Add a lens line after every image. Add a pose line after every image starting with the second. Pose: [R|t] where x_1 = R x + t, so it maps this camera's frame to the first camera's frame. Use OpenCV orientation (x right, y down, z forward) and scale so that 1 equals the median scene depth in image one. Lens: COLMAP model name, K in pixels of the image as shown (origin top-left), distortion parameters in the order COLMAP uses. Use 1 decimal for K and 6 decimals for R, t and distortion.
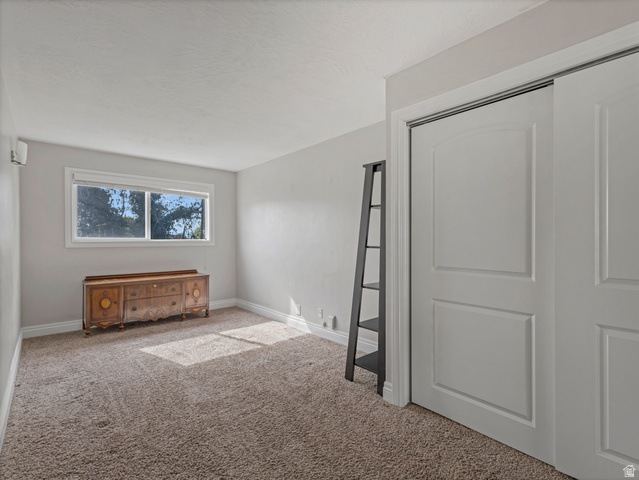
lens RADIAL K [[318.8, 0, 320.4], [0, 318.8, 240.9], [0, 0, 1]] dist [0.015758, 0.000615]
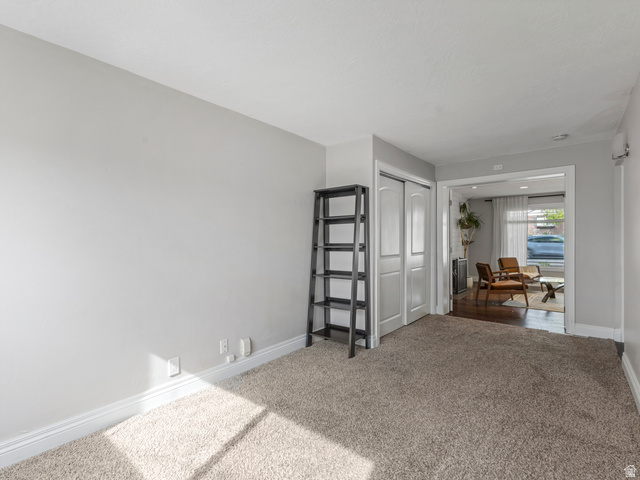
lens RADIAL K [[319.3, 0, 321.7], [0, 319.3, 240.1], [0, 0, 1]] dist [0.015758, 0.000615]
pose [[-0.192429, 0.004921, 0.981298, -0.761984], [0.017943, 0.999838, -0.001496, -0.006652], [-0.981147, 0.017319, -0.192487, 0.940000]]
